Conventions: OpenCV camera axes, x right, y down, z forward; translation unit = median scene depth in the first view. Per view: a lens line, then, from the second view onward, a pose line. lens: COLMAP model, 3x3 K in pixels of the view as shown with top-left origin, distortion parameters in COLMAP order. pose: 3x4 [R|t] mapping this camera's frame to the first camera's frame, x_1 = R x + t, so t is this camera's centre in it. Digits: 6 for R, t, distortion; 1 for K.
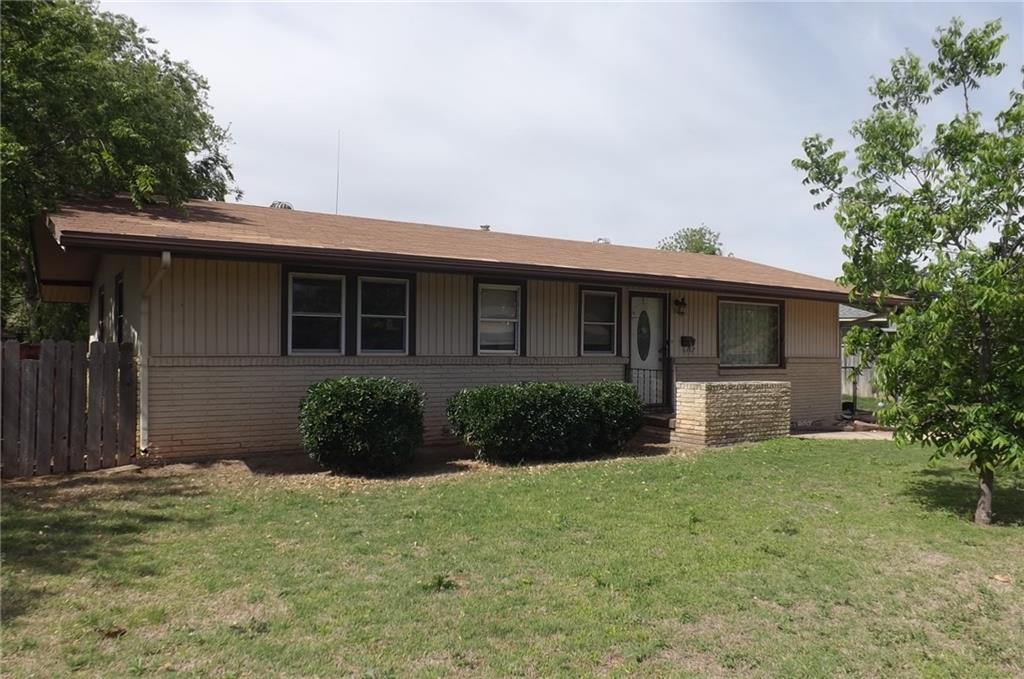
lens RADIAL K [[778.8, 0, 511.7], [0, 778.8, 344.4], [0, 0, 1]] dist [-0.041608, 0.009823]
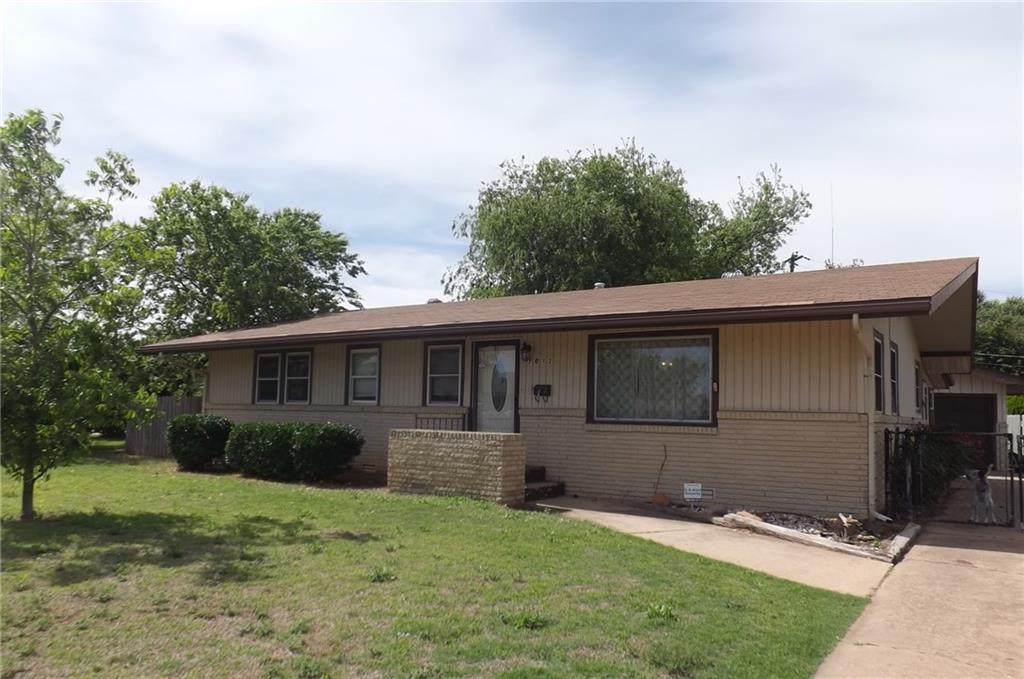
lens RADIAL K [[781.5, 0, 506.3], [0, 781.5, 341.4], [0, 0, 1]] dist [-0.019257, -0.005364]
pose [[0.357817, -0.089963, -0.929448, 1.185159], [-0.010076, 0.994918, -0.100179, 0.034547], [0.933737, 0.045211, 0.355092, 0.723201]]
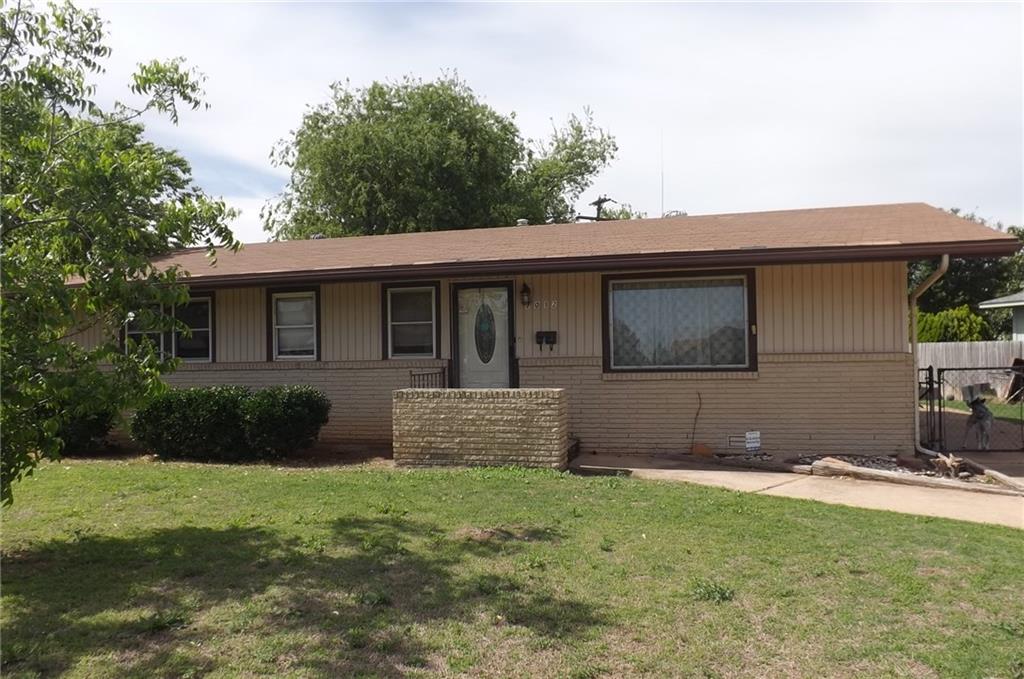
lens RADIAL K [[778.8, 0, 511.7], [0, 778.8, 344.4], [0, 0, 1]] dist [-0.041608, 0.009823]
pose [[0.656845, -0.032604, -0.753320, 0.904215], [0.028868, 0.999420, -0.018084, 0.018580], [0.753473, -0.009869, 0.657405, 0.509613]]
